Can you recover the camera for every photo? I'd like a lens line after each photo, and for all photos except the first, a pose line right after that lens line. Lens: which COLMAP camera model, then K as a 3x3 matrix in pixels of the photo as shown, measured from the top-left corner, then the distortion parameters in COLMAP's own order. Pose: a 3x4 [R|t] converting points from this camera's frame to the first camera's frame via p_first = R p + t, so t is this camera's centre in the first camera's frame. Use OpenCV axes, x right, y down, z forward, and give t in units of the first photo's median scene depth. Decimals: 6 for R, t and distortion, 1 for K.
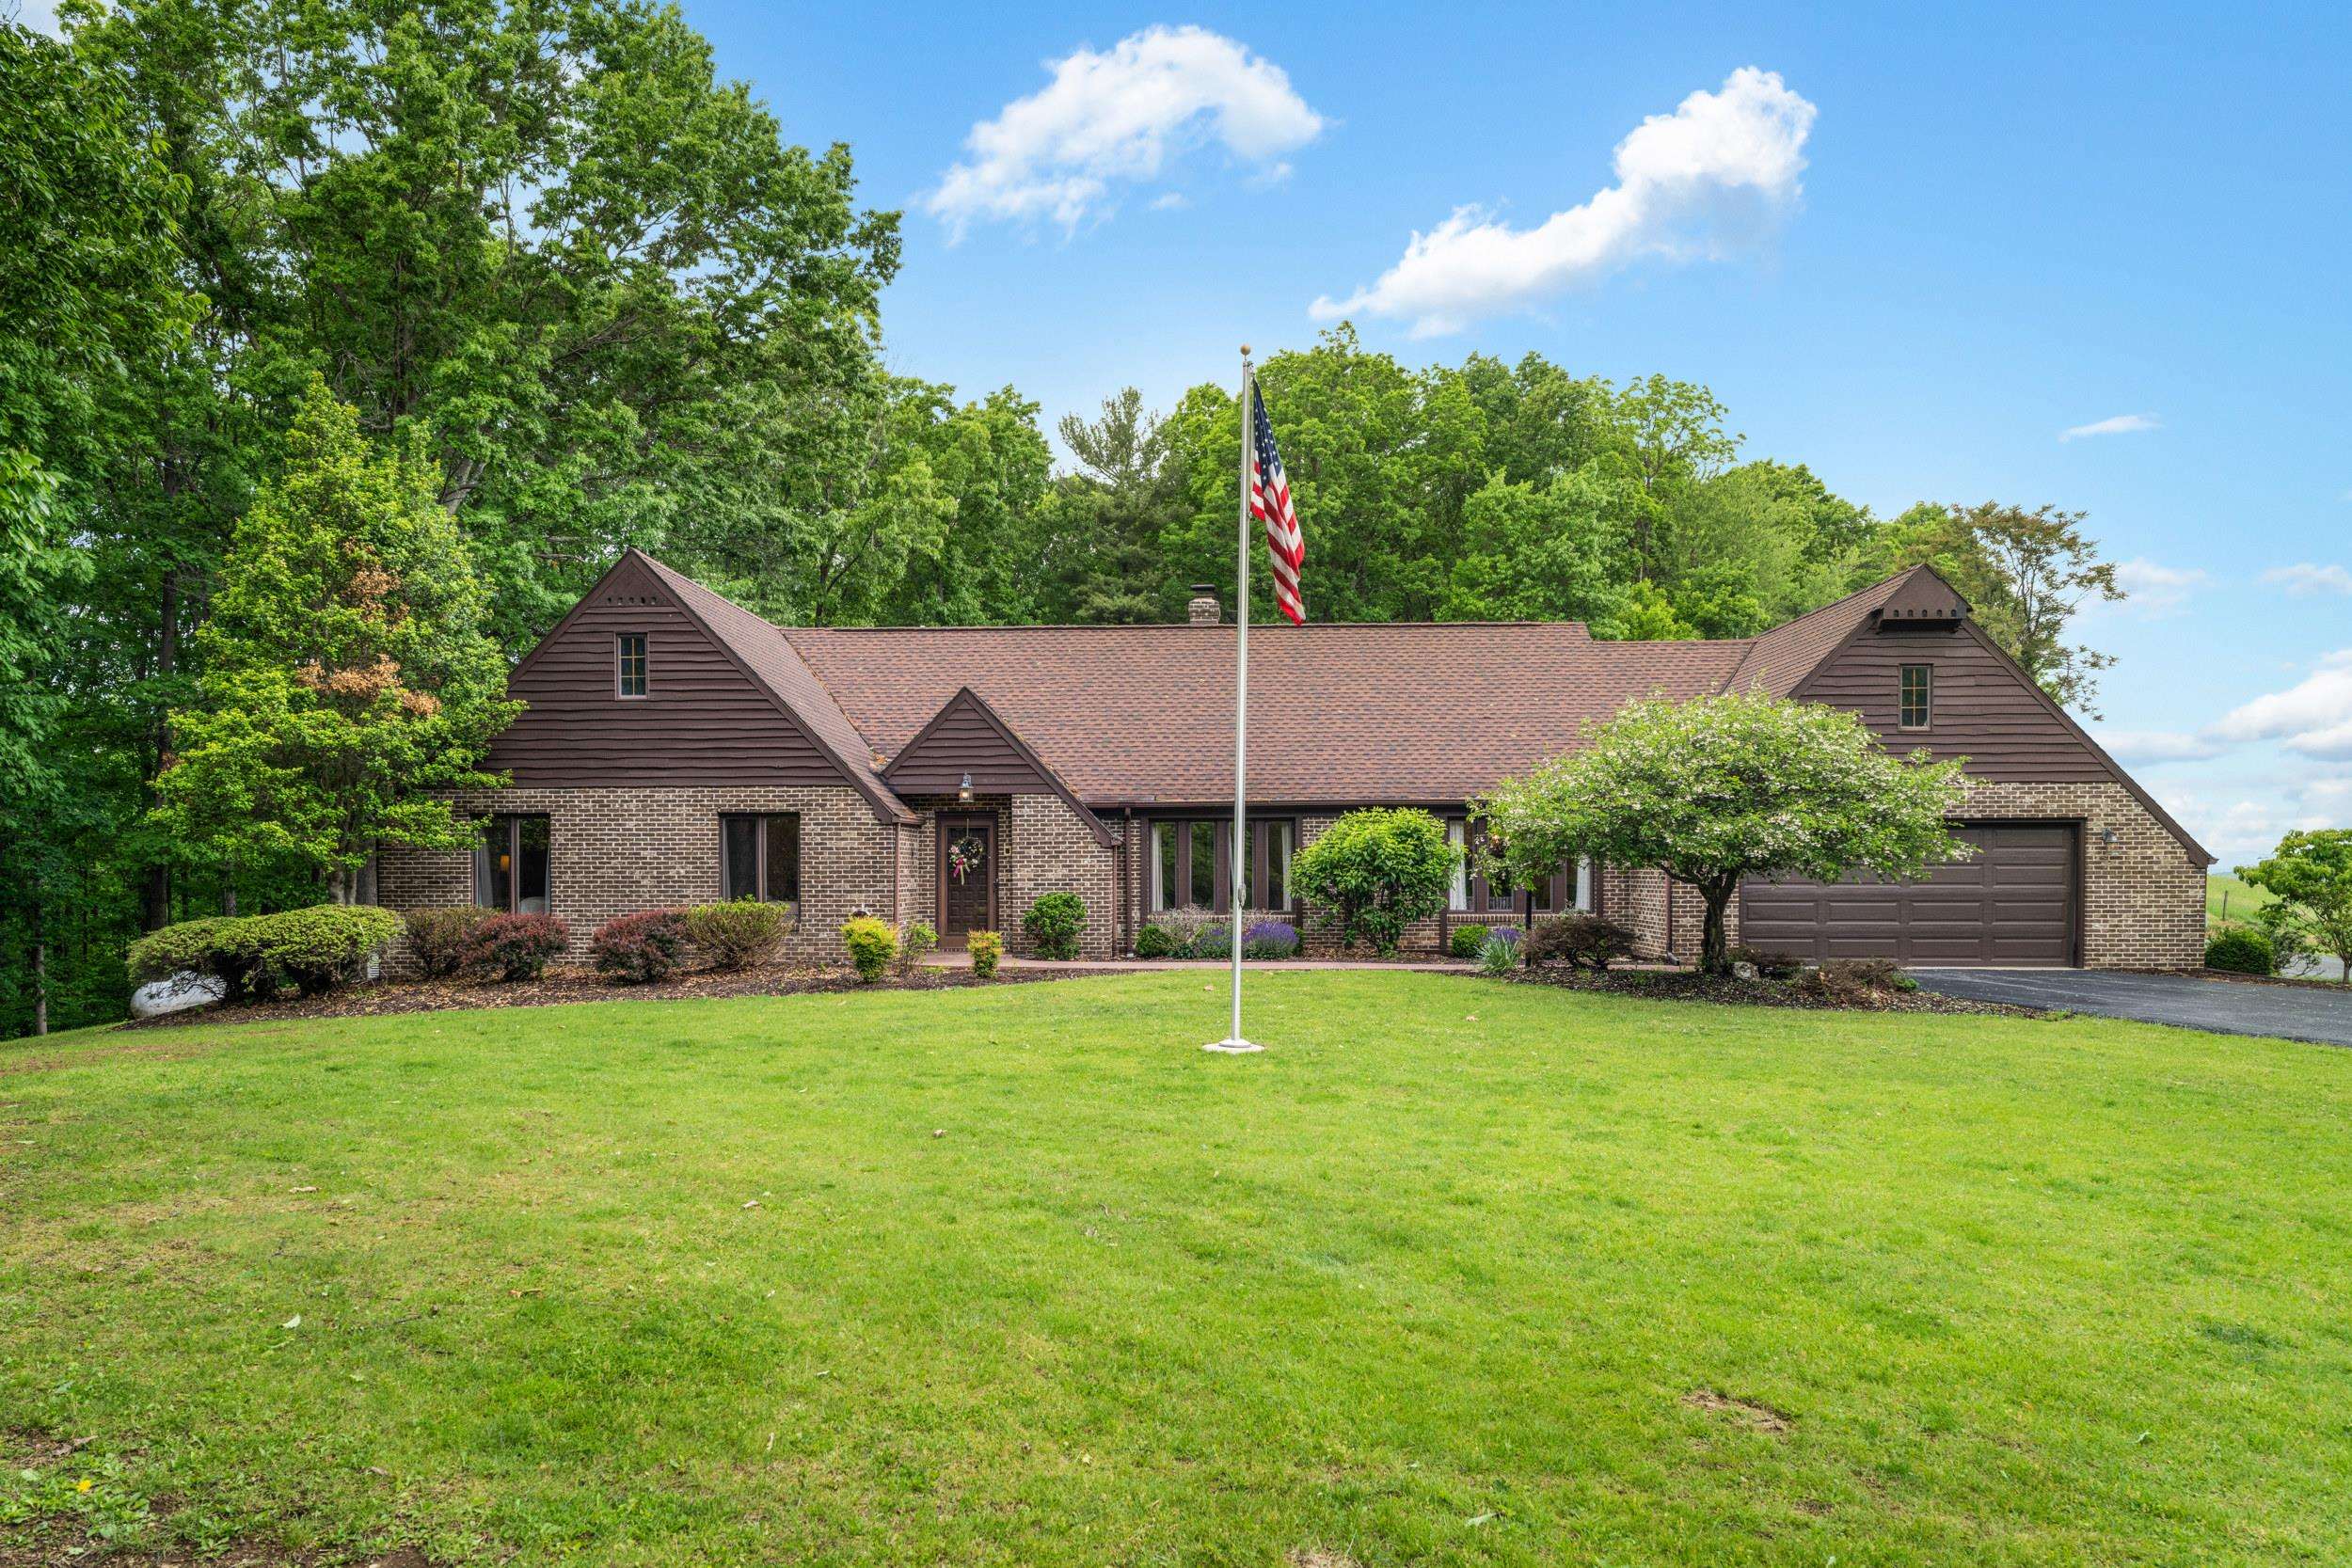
lens RADIAL K [[1598.1, 0, 1144.0], [0, 1598.1, 864.8], [0, 0, 1]] dist [0.007043, -0.030558]
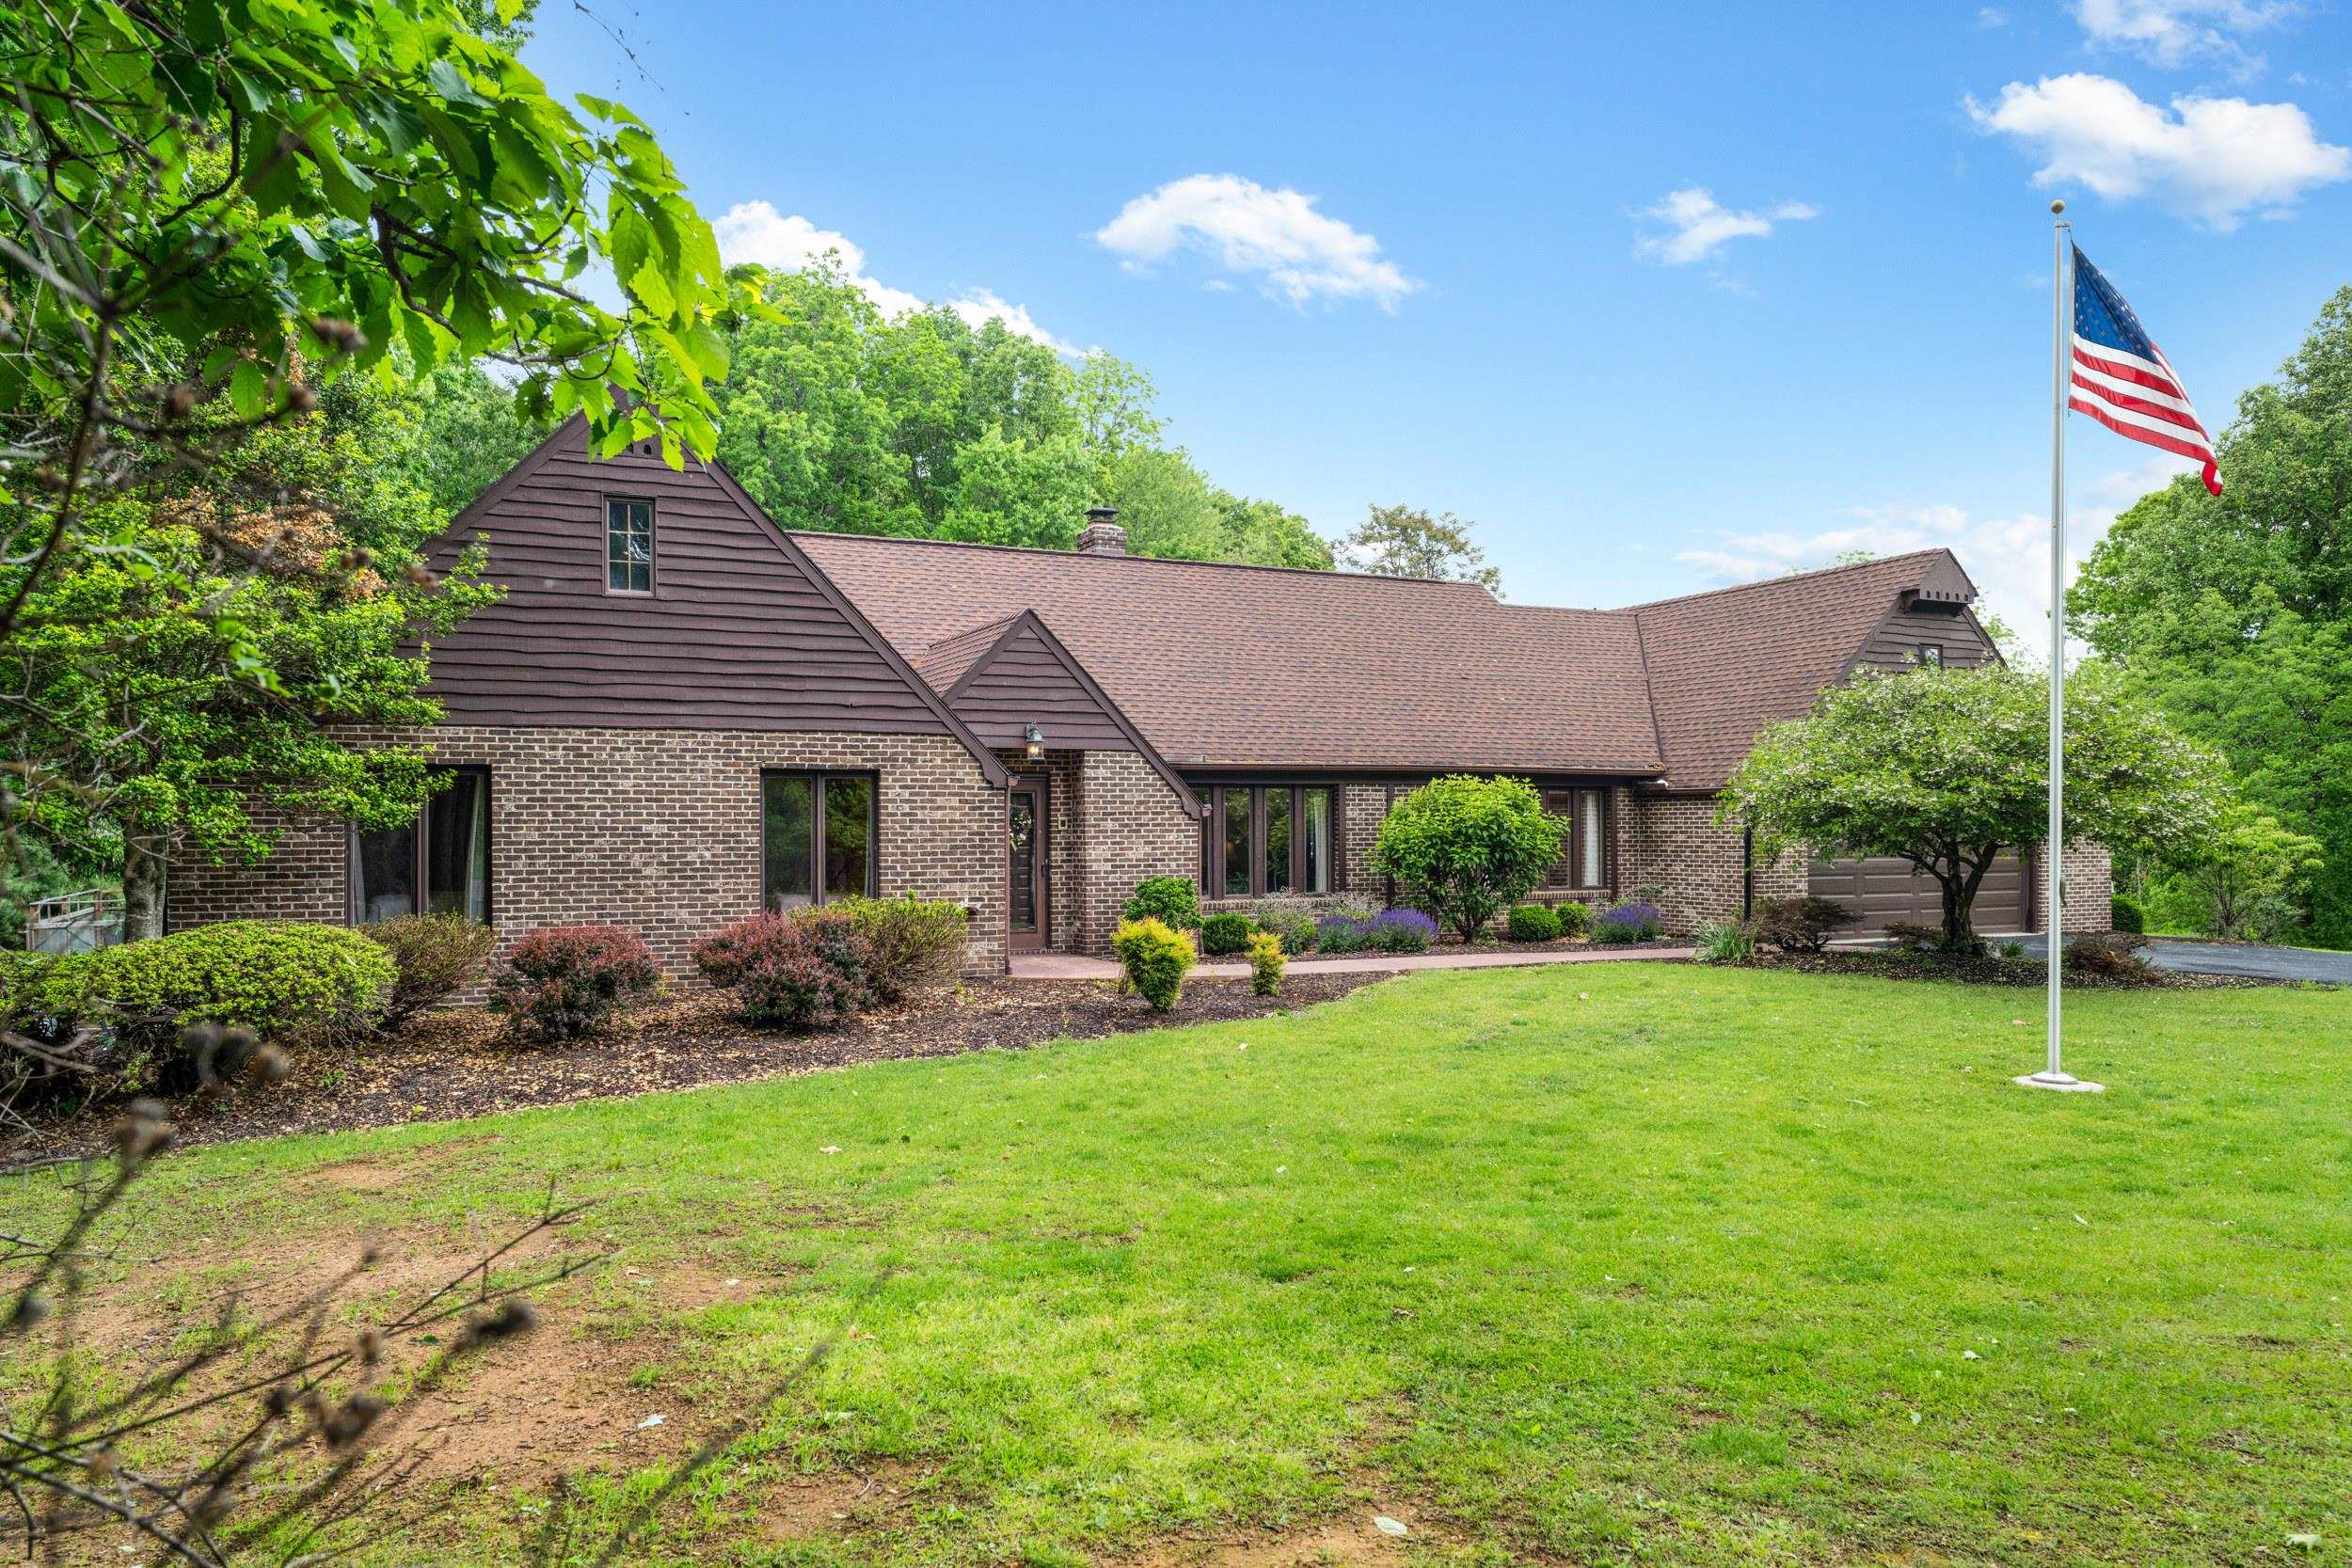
lens RADIAL K [[1591.0, 0, 1180.5], [0, 1591.0, 811.3], [0, 0, 1]] dist [-0.006709, 0.000006]
pose [[0.883070, 0.003519, 0.469227, -0.406528], [0.001084, 0.999954, -0.009540, -0.007191], [-0.469239, 0.008933, 0.883026, 0.296447]]
